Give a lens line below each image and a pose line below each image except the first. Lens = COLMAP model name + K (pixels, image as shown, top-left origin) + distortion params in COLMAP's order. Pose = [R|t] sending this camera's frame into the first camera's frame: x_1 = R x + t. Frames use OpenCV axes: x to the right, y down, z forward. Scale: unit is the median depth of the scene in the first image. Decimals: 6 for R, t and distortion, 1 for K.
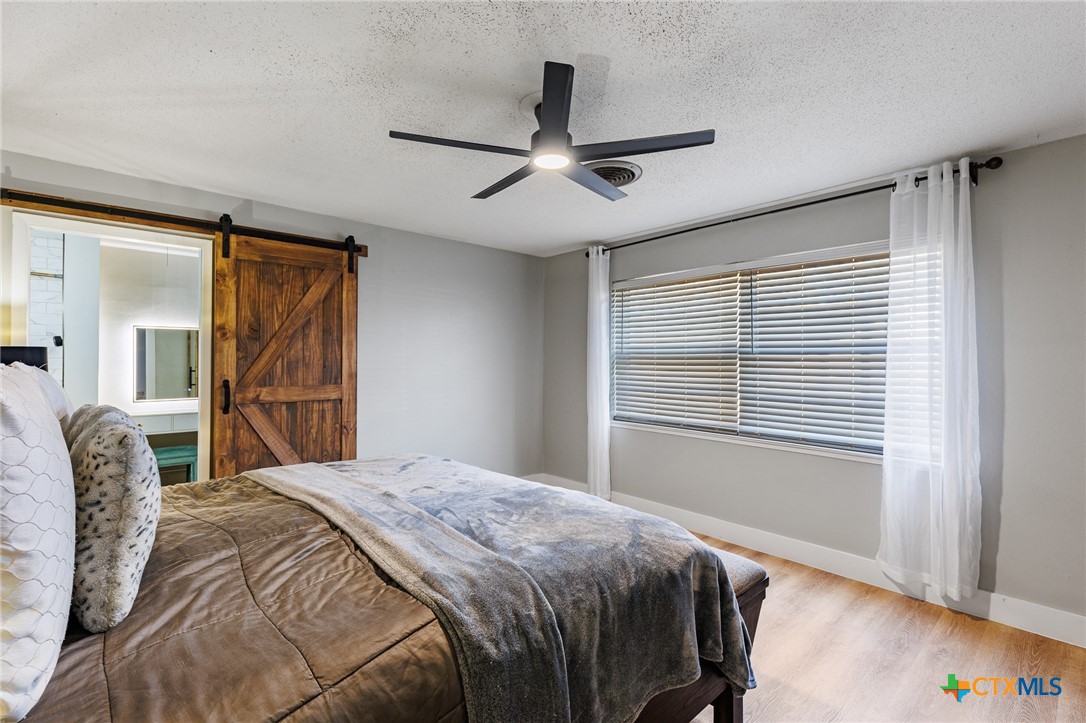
lens RADIAL K [[486.7, 0, 539.2], [0, 486.7, 359.3], [0, 0, 1]] dist [0.002808, -0.000102]
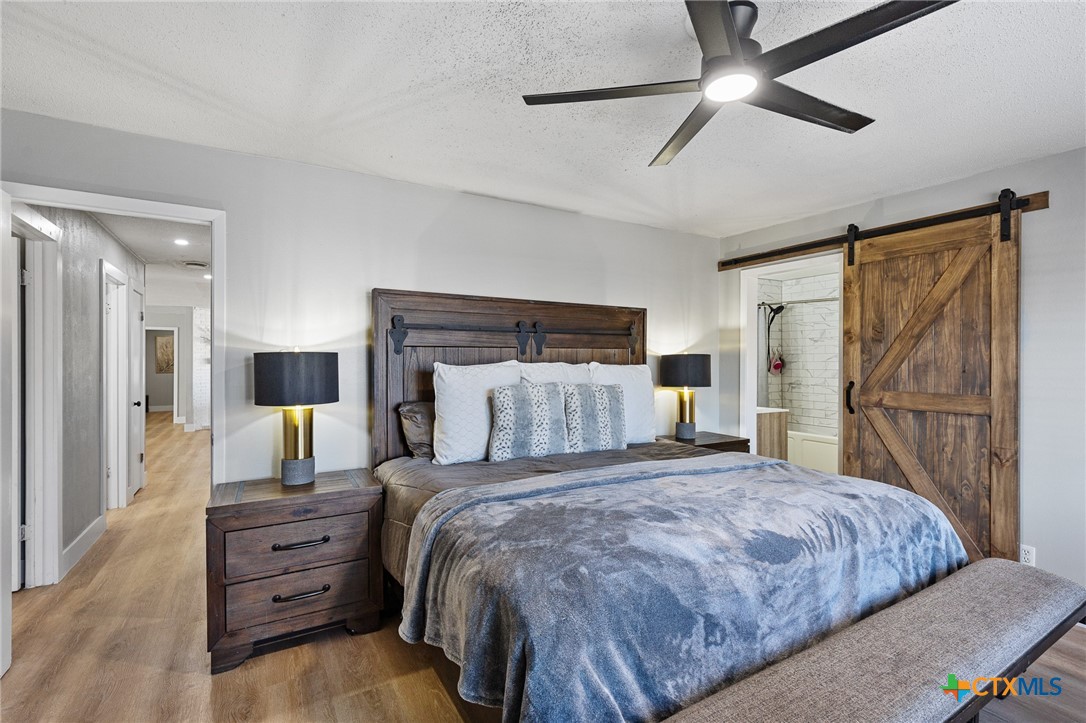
lens RADIAL K [[486.7, 0, 539.2], [0, 486.7, 359.3], [0, 0, 1]] dist [0.002808, -0.000102]
pose [[-0.192468, -0.002919, -0.981299, 0.489525], [0.002936, 0.999989, -0.003551, -0.003497], [0.981299, -0.003565, -0.192457, 0.507137]]
